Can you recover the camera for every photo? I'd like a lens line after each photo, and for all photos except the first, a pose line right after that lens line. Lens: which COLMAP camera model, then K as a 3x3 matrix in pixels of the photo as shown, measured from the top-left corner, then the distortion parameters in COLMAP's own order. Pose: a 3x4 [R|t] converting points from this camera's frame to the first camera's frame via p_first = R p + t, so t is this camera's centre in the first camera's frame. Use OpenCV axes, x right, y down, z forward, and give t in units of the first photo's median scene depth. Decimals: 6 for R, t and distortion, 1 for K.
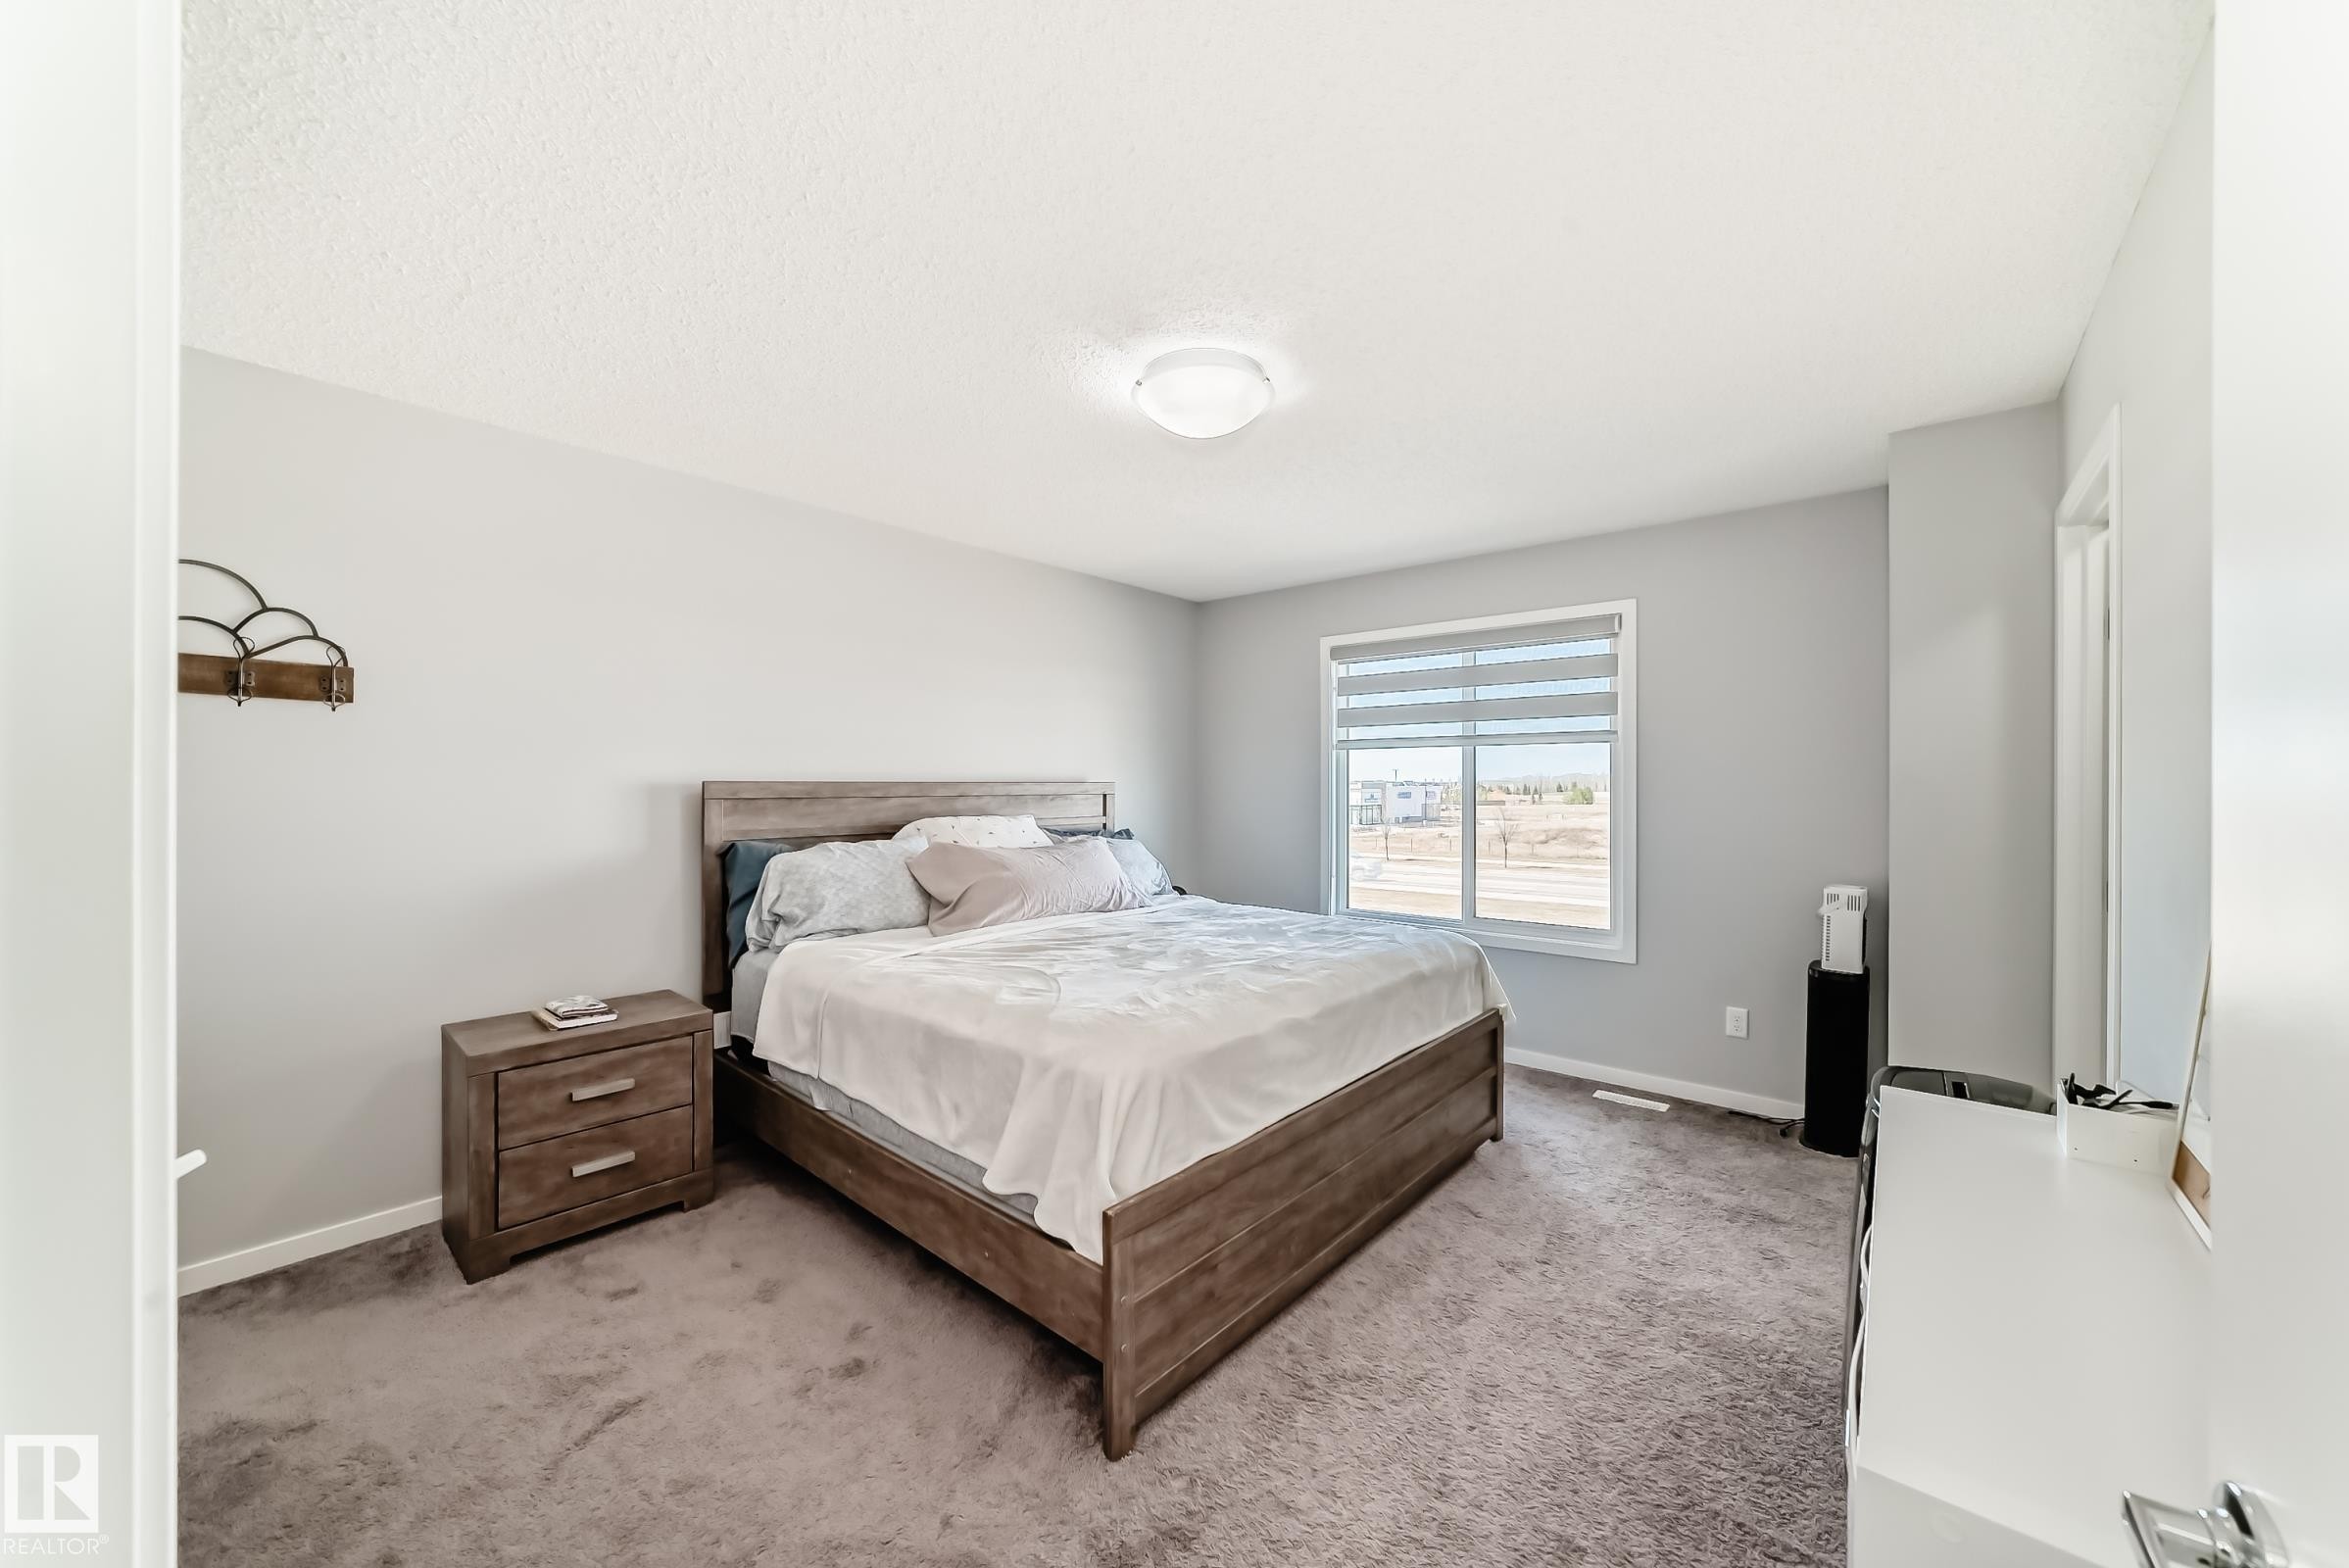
lens RADIAL K [[850.1, 0, 1186.4], [0, 850.1, 799.6], [0, 0, 1]] dist [-0.029779, 0.008376]
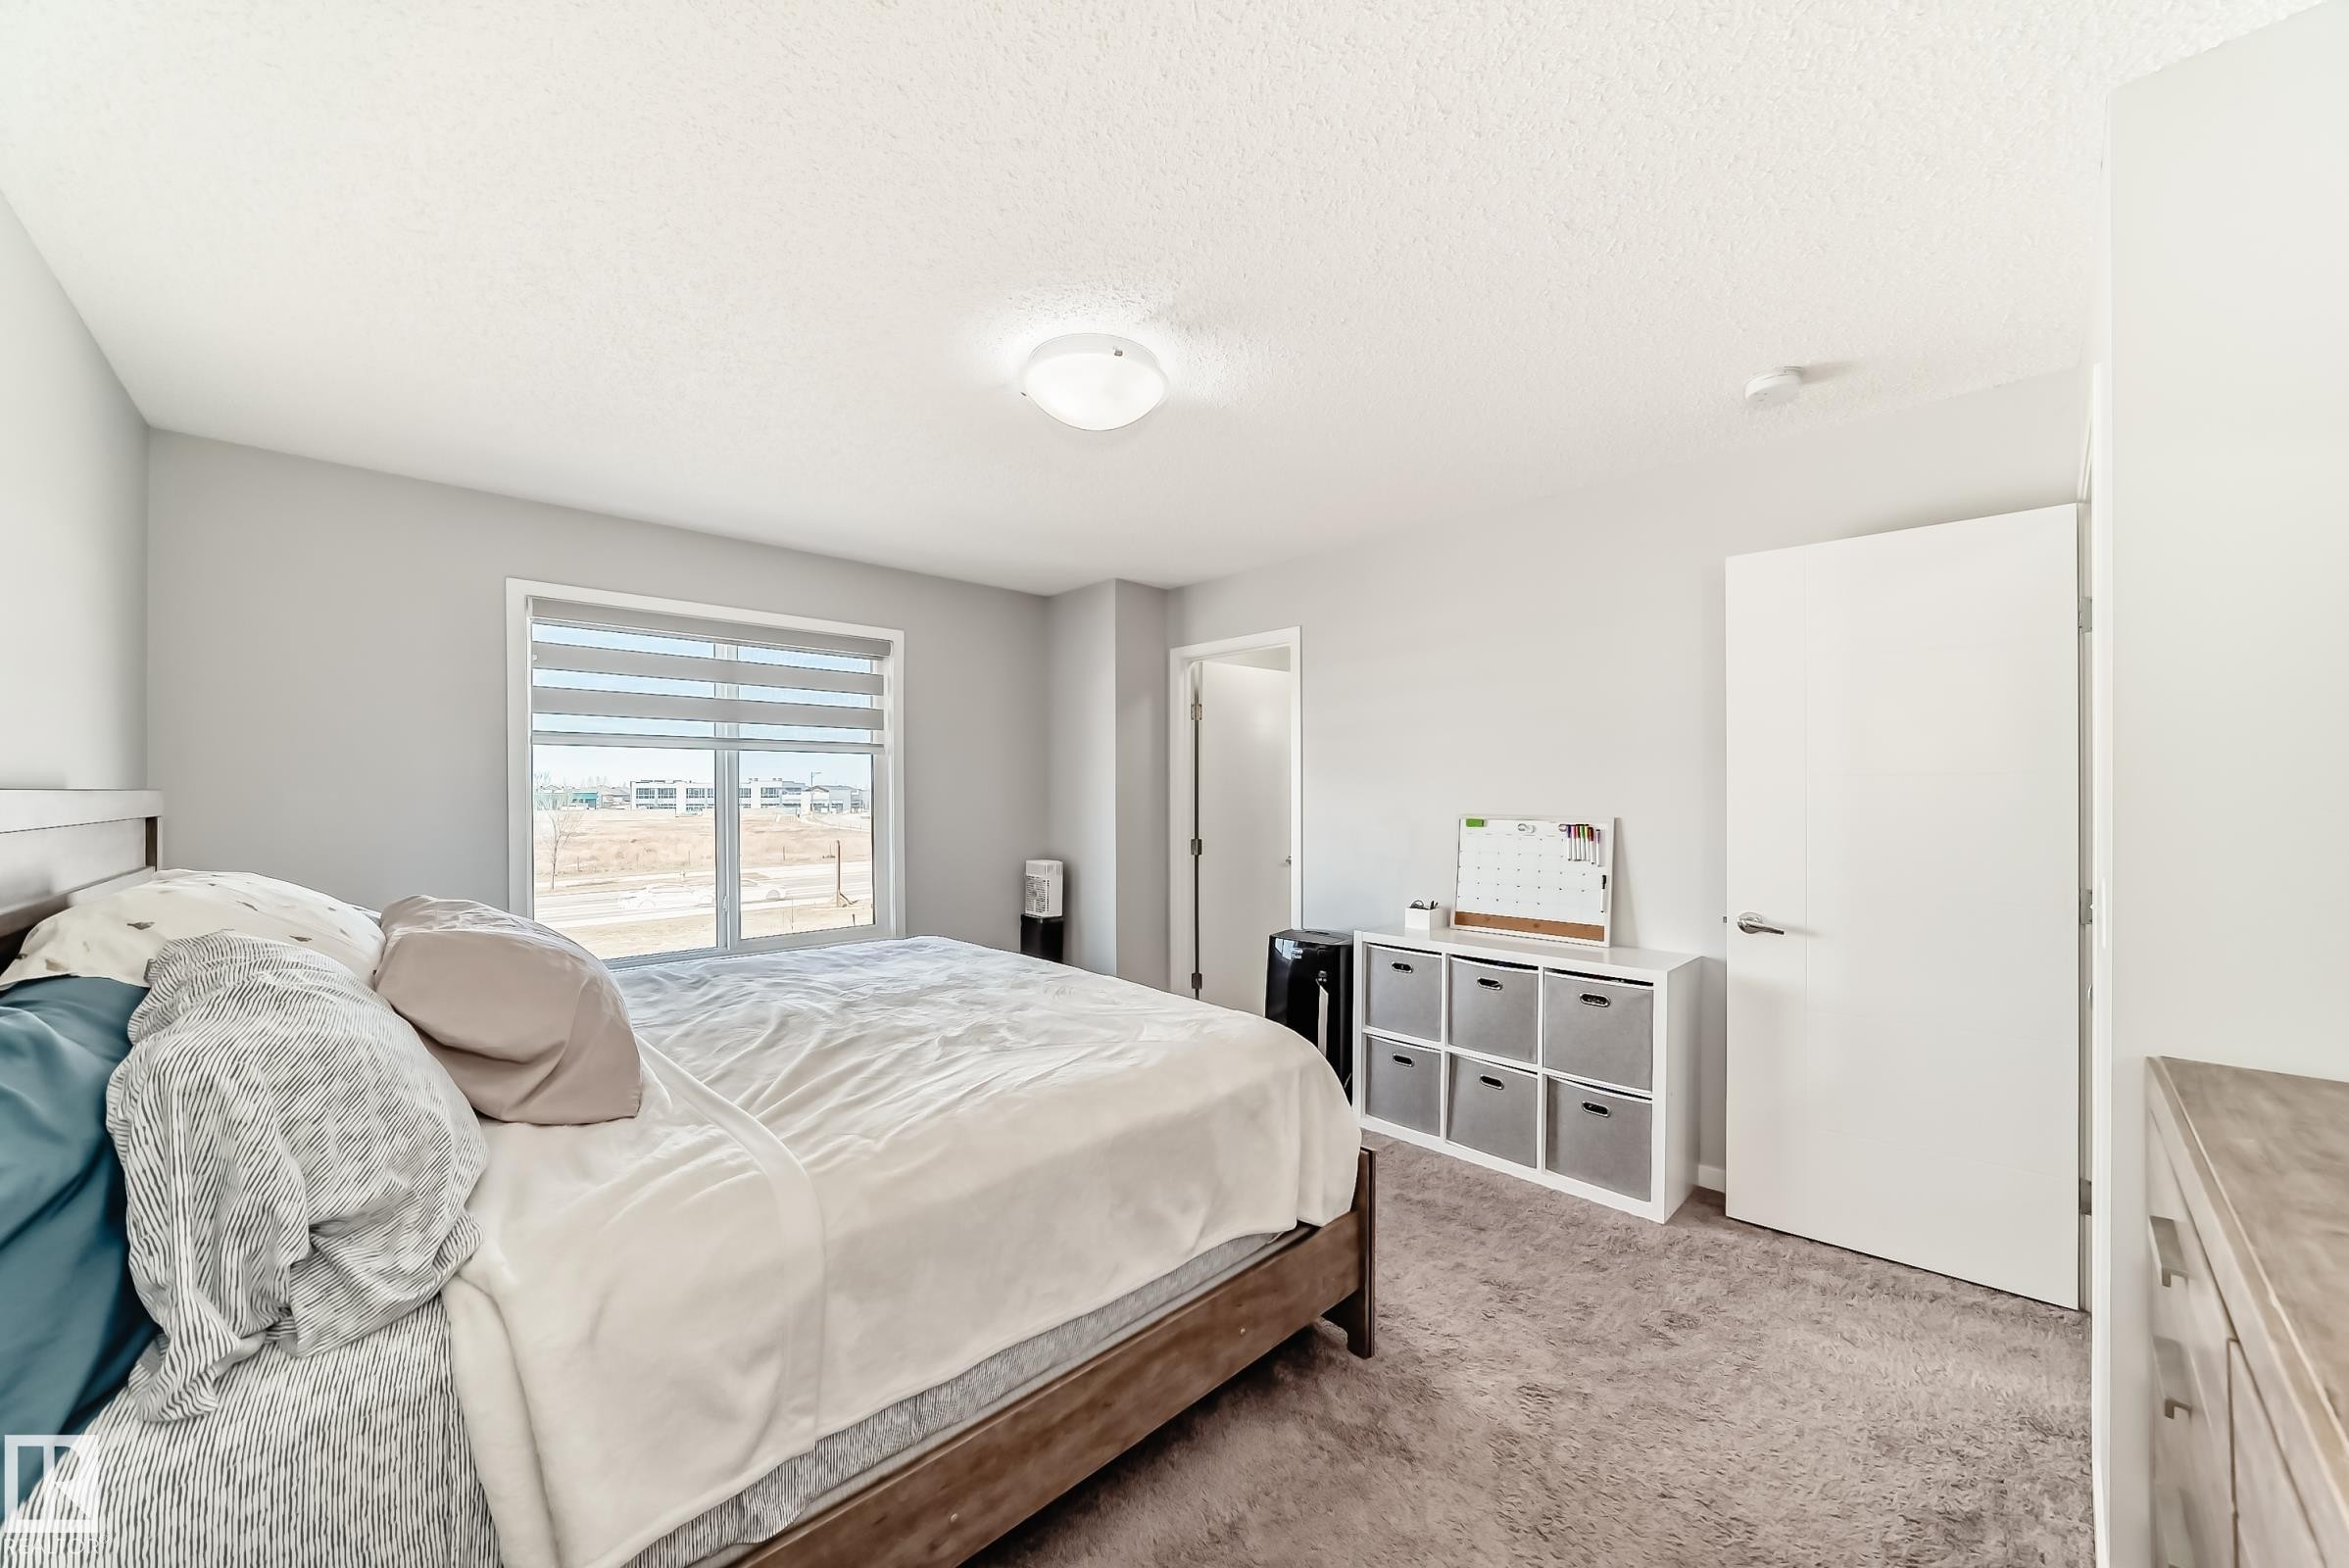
lens RADIAL K [[850.1, 0, 1186.4], [0, 850.1, 799.6], [0, 0, 1]] dist [-0.029779, 0.008376]
pose [[0.099065, -0.012147, 0.995007, -0.554981], [0.019087, 0.999765, 0.010304, -0.012214], [-0.994898, 0.017971, 0.099273, 0.480587]]
